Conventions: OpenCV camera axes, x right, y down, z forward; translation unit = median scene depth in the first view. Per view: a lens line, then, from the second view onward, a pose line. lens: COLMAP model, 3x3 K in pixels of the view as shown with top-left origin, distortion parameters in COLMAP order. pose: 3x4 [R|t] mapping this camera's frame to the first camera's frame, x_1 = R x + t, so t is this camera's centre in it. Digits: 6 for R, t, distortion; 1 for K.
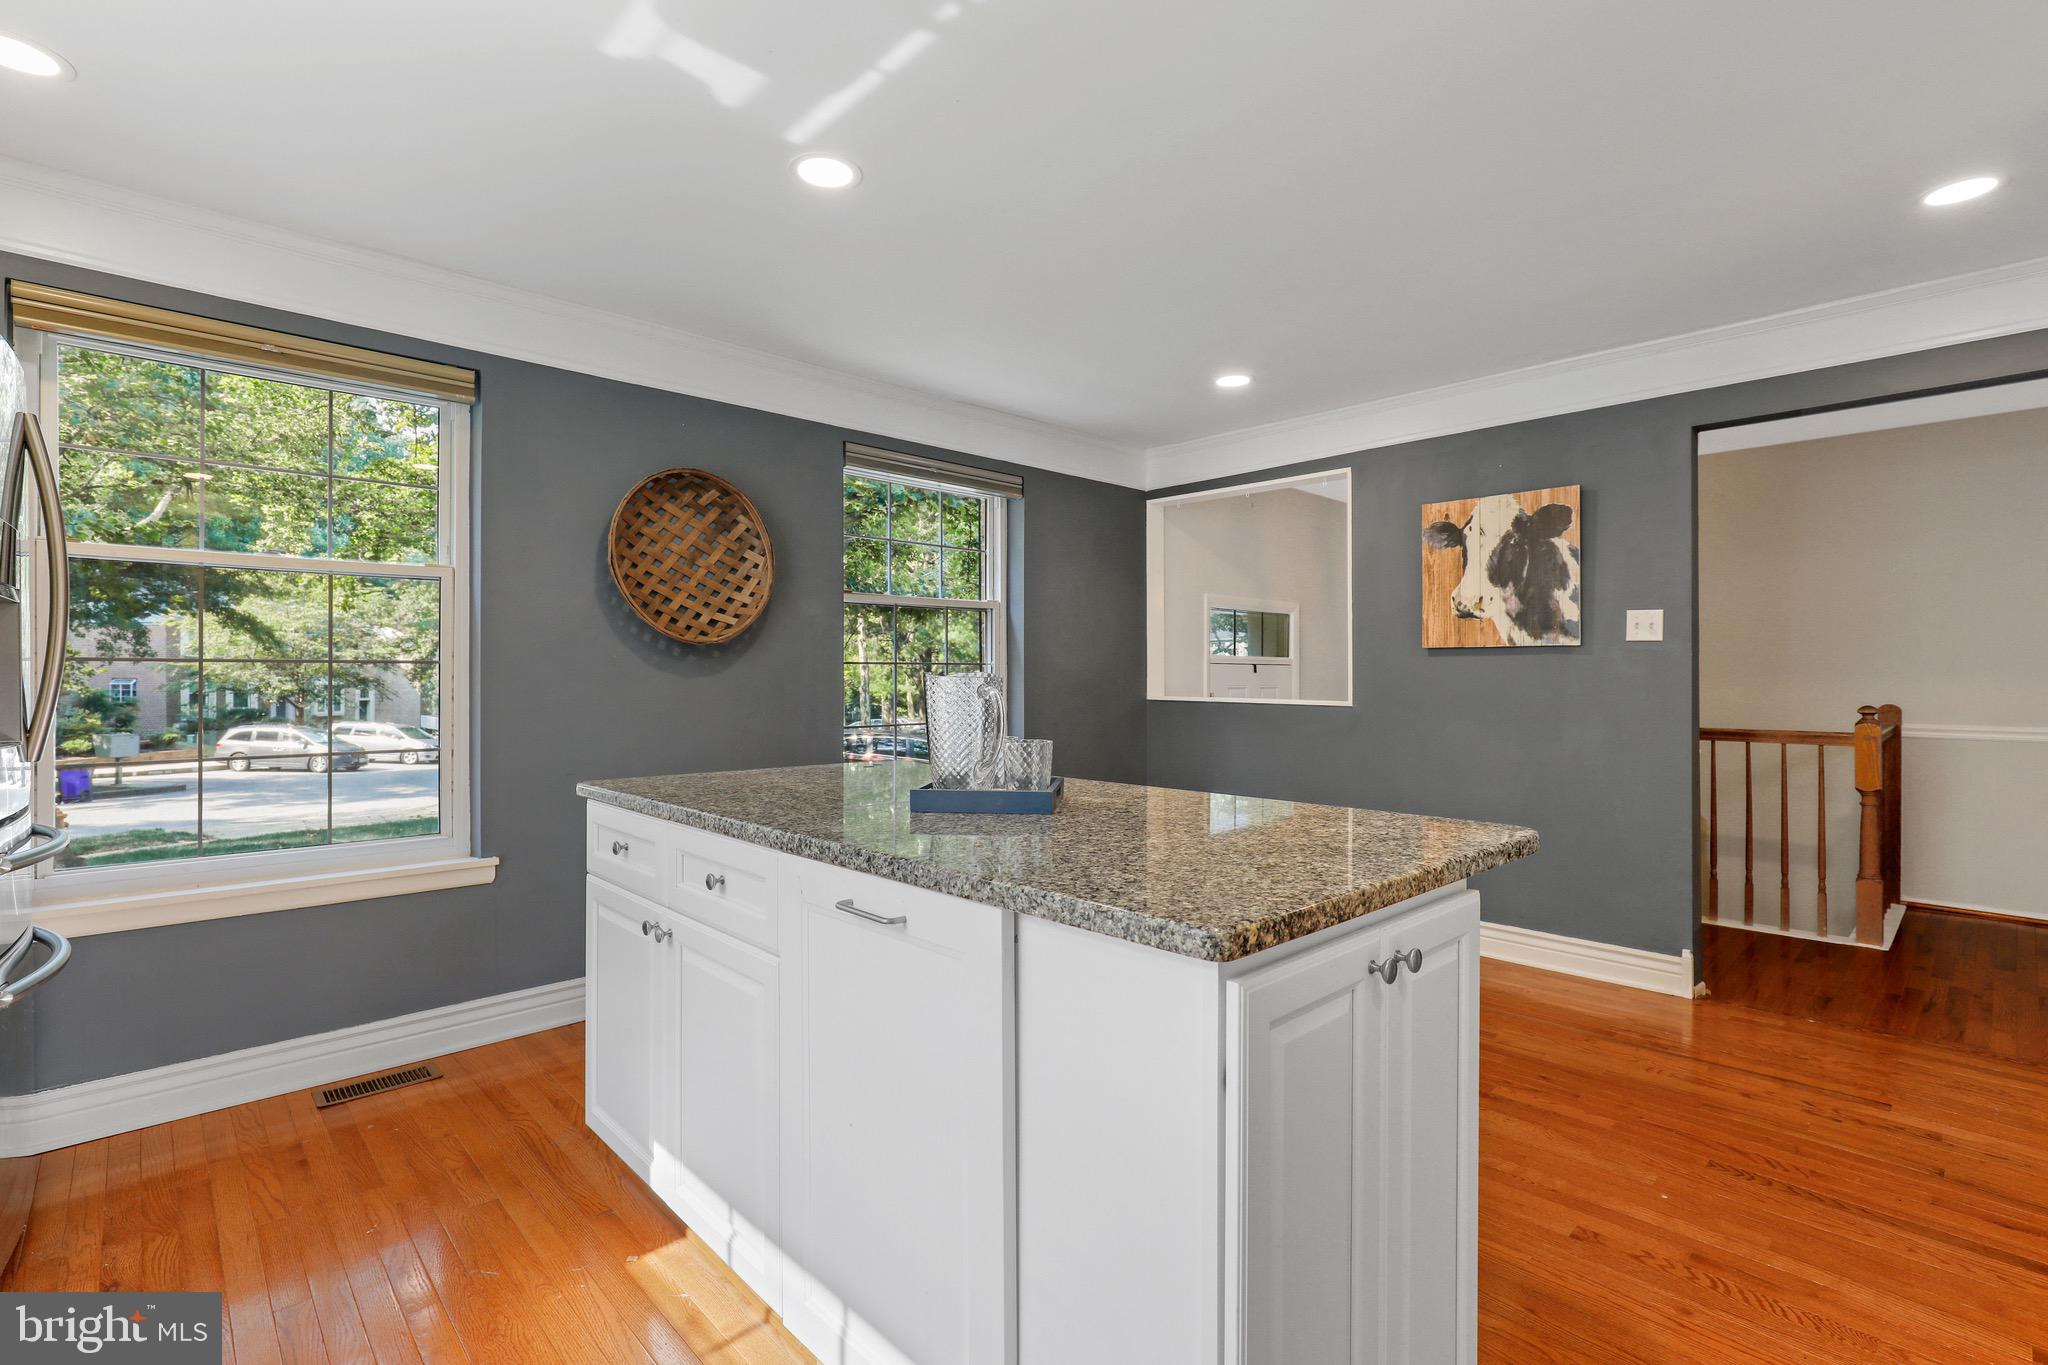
lens RADIAL K [[981.5, 0, 1024.0], [0, 981.5, 682.5], [0, 0, 1]] dist [0.001838, 0.000714]
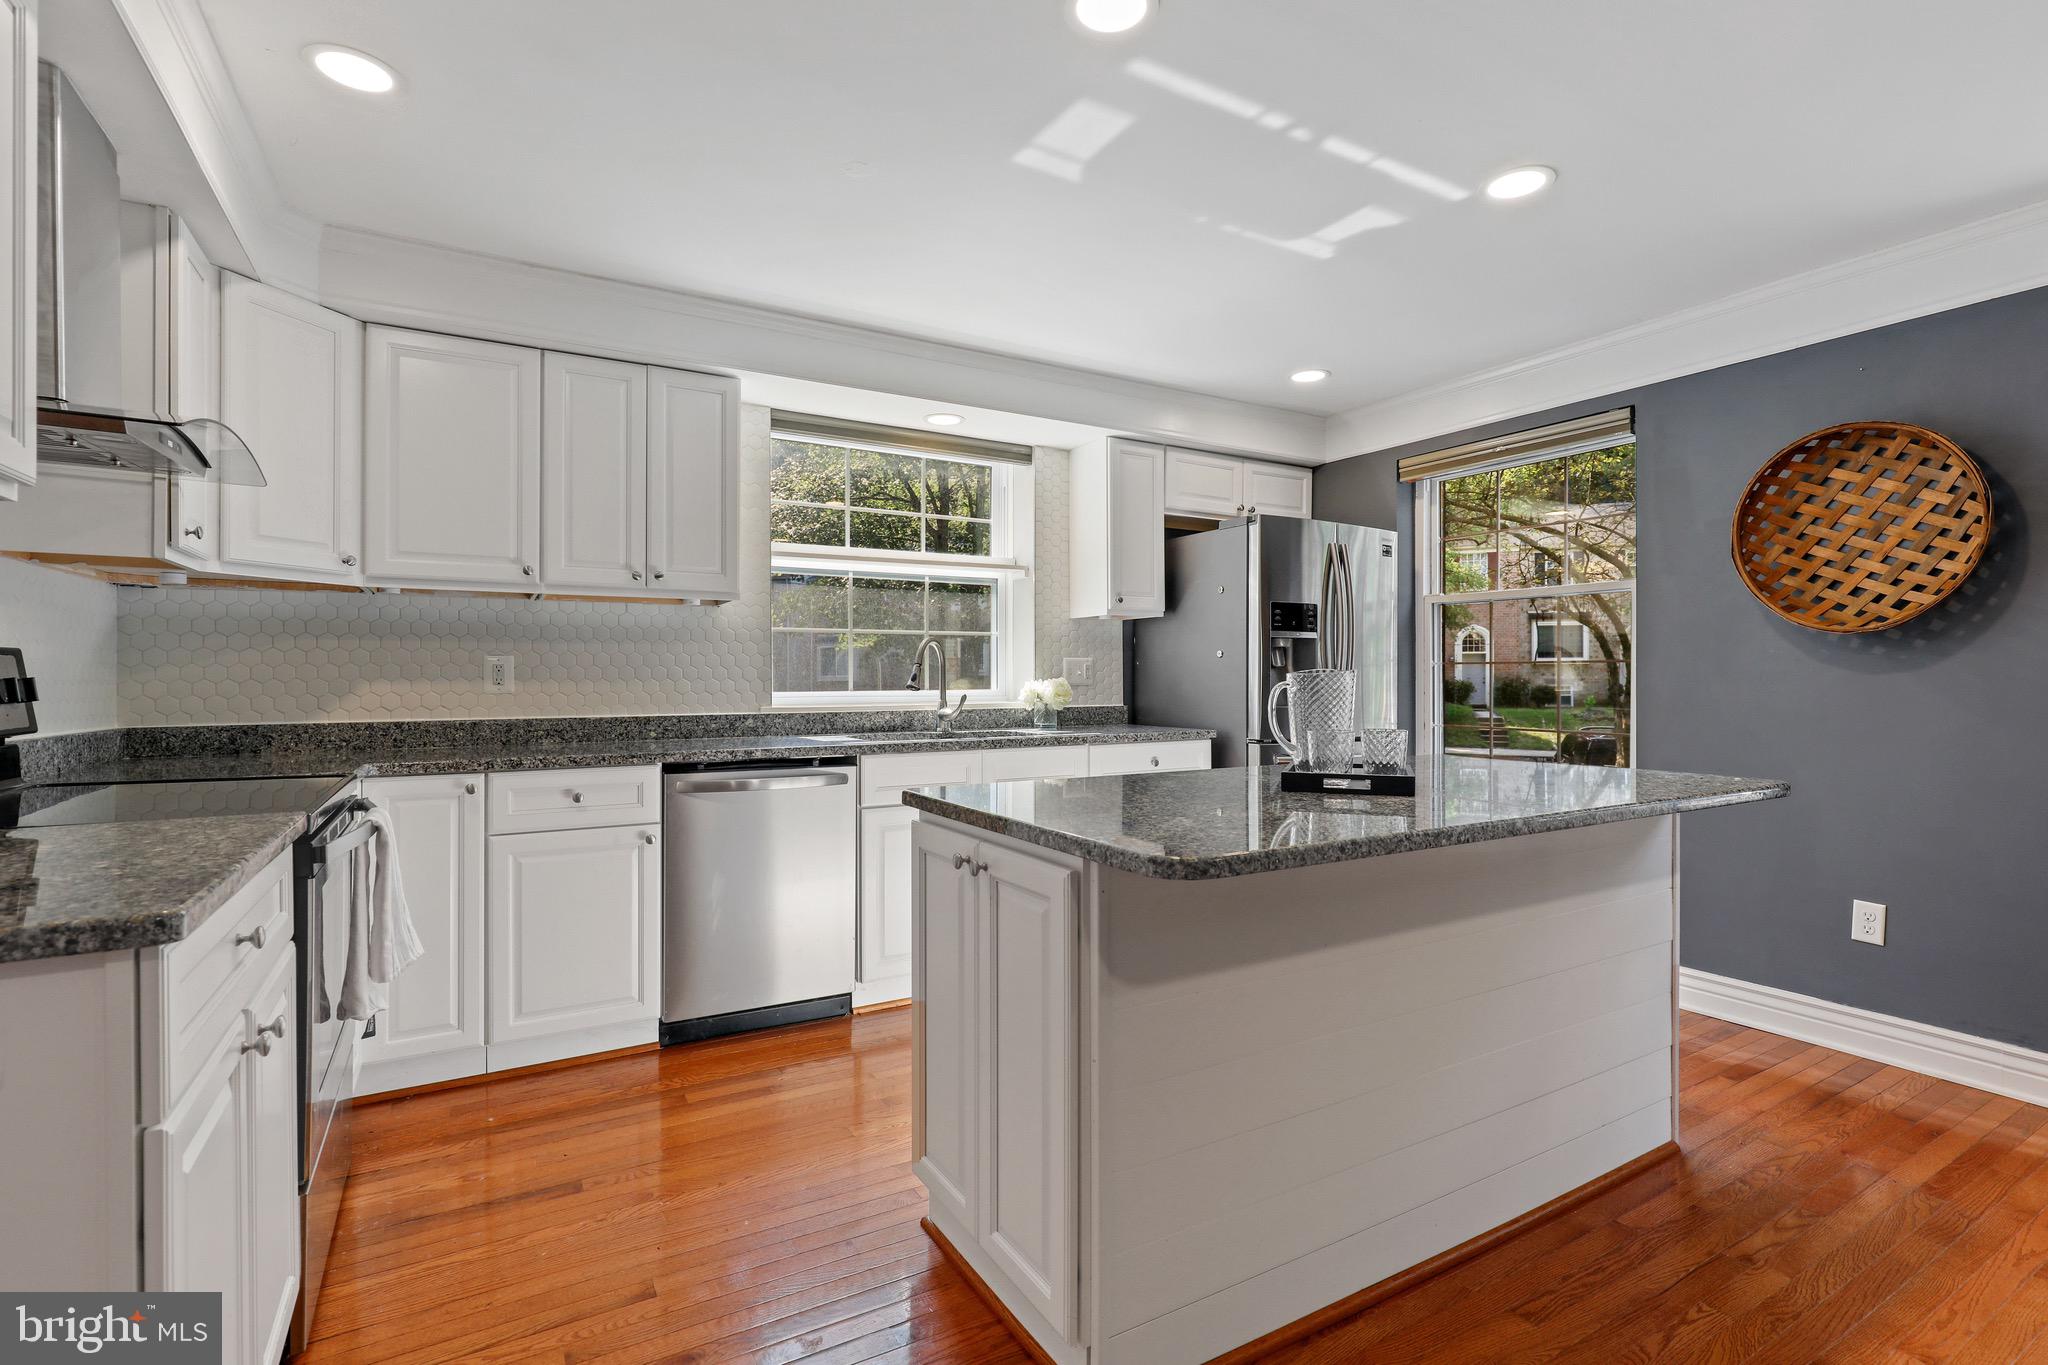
lens RADIAL K [[952.3, 0, 1023.1], [0, 952.3, 673.5], [0, 0, 1]] dist [-0.010938, 0.003905]
pose [[-0.225488, 0.004832, -0.974234, 0.544369], [0.004899, 0.999981, 0.003826, -0.010302], [0.974234, -0.003910, -0.225507, 0.442274]]
